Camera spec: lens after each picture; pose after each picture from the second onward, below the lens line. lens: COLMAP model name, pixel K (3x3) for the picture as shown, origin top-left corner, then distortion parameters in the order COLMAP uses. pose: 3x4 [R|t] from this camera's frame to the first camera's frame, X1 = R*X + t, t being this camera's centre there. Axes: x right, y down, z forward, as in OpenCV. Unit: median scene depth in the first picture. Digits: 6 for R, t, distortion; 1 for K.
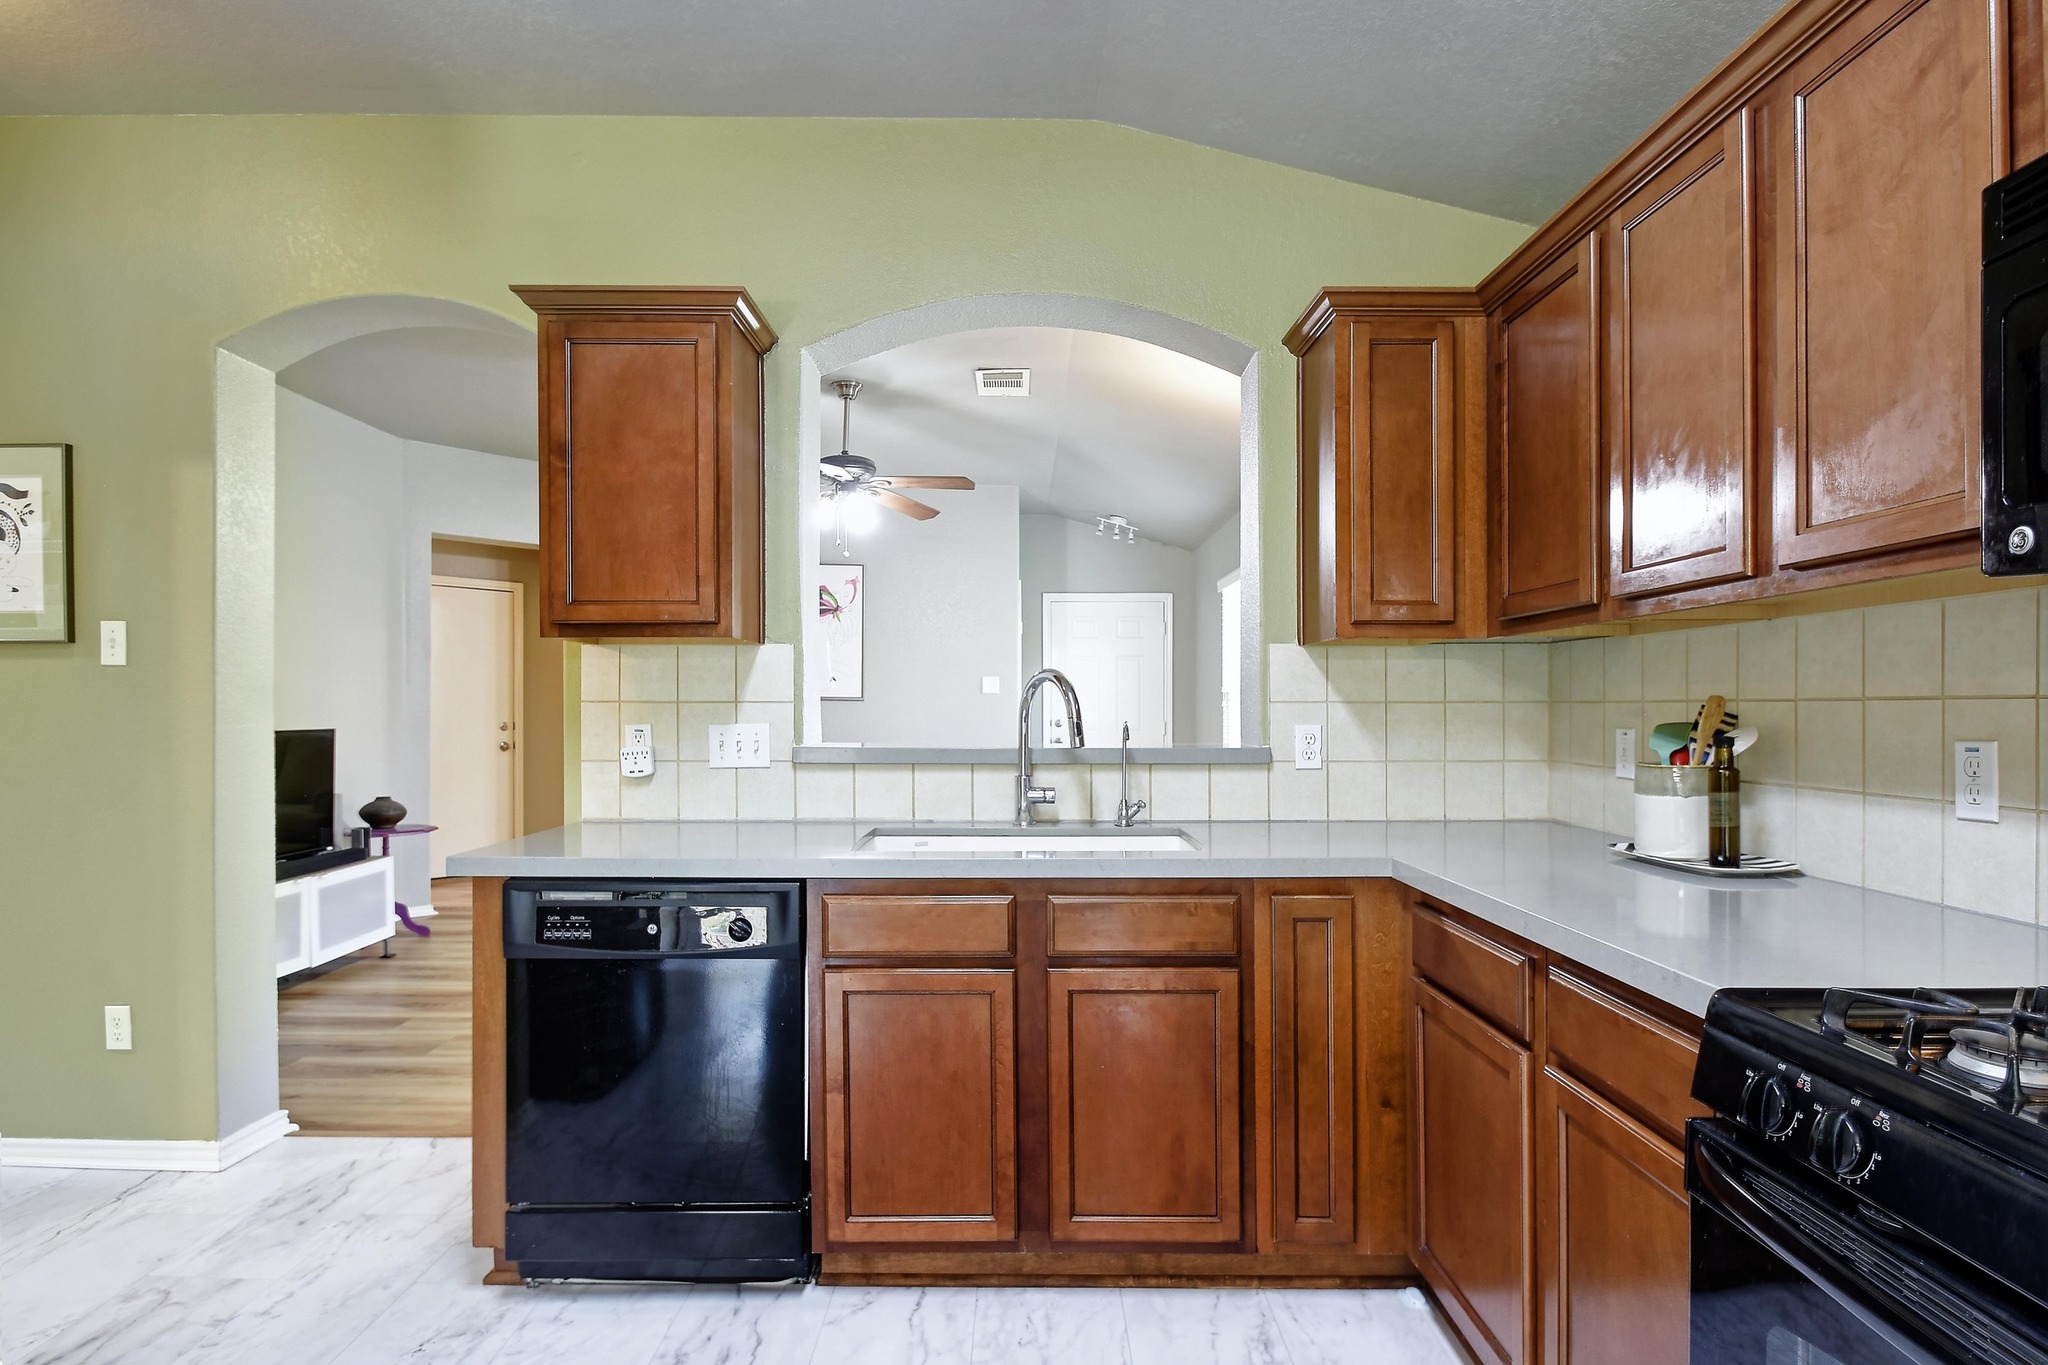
lens RADIAL K [[1054.2, 0, 1025.5], [0, 1054.2, 692.6], [0, 0, 1]] dist [-0.009706, -0.000997]
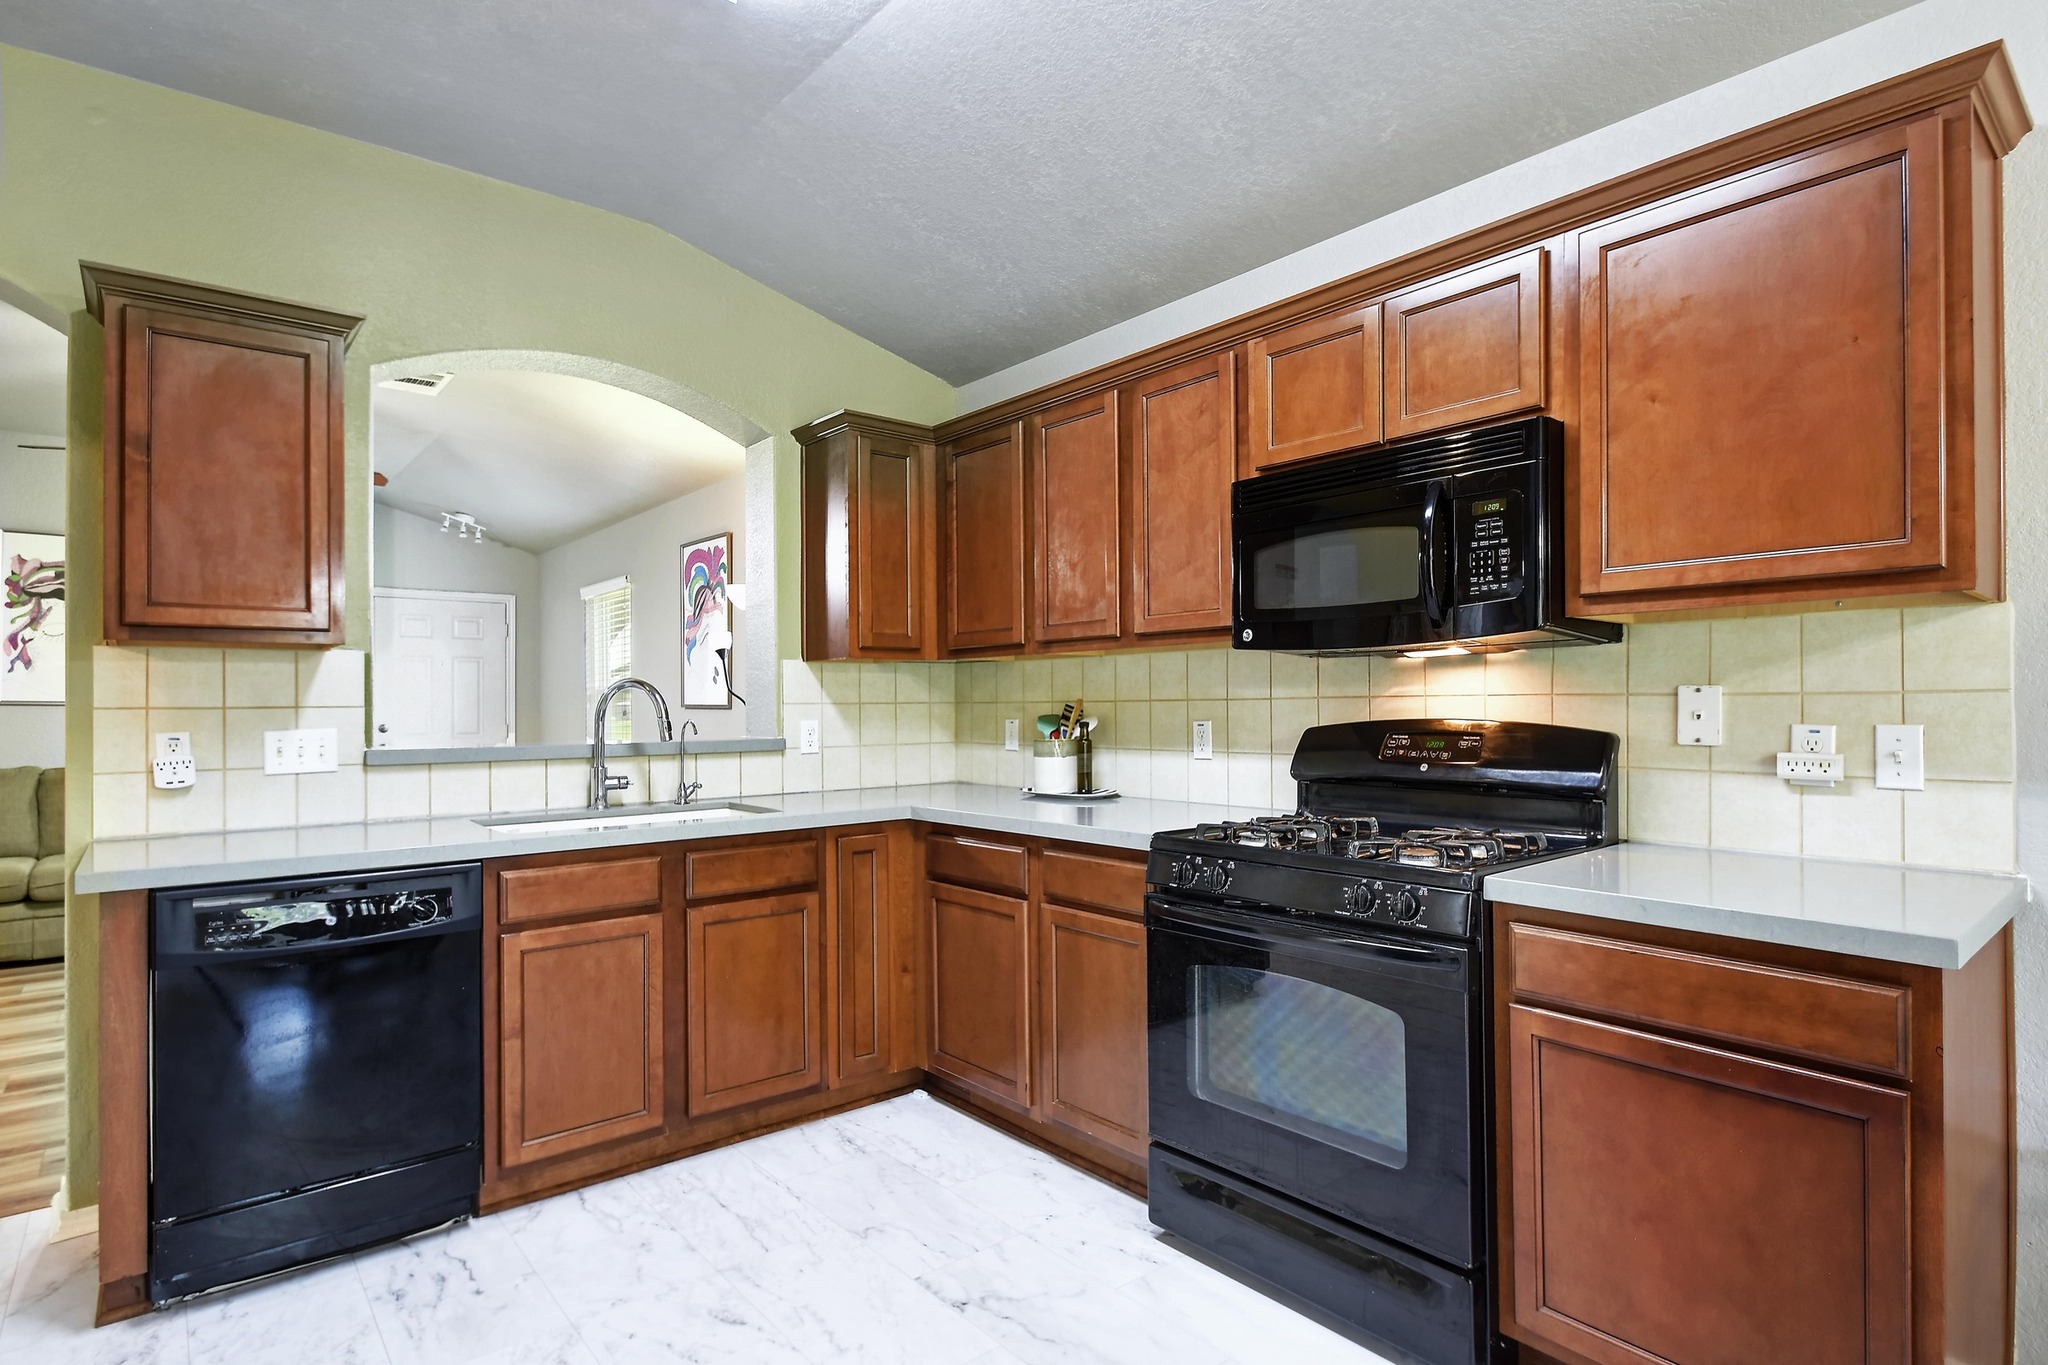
lens RADIAL K [[1054.2, 0, 1021.7], [0, 1054.2, 695.2], [0, 0, 1]] dist [-0.009706, -0.000997]
pose [[0.764561, -0.001650, 0.644549, -0.481205], [0.000406, 0.999998, 0.002079, -0.005421], [-0.644551, -0.001328, 0.764560, -0.251419]]
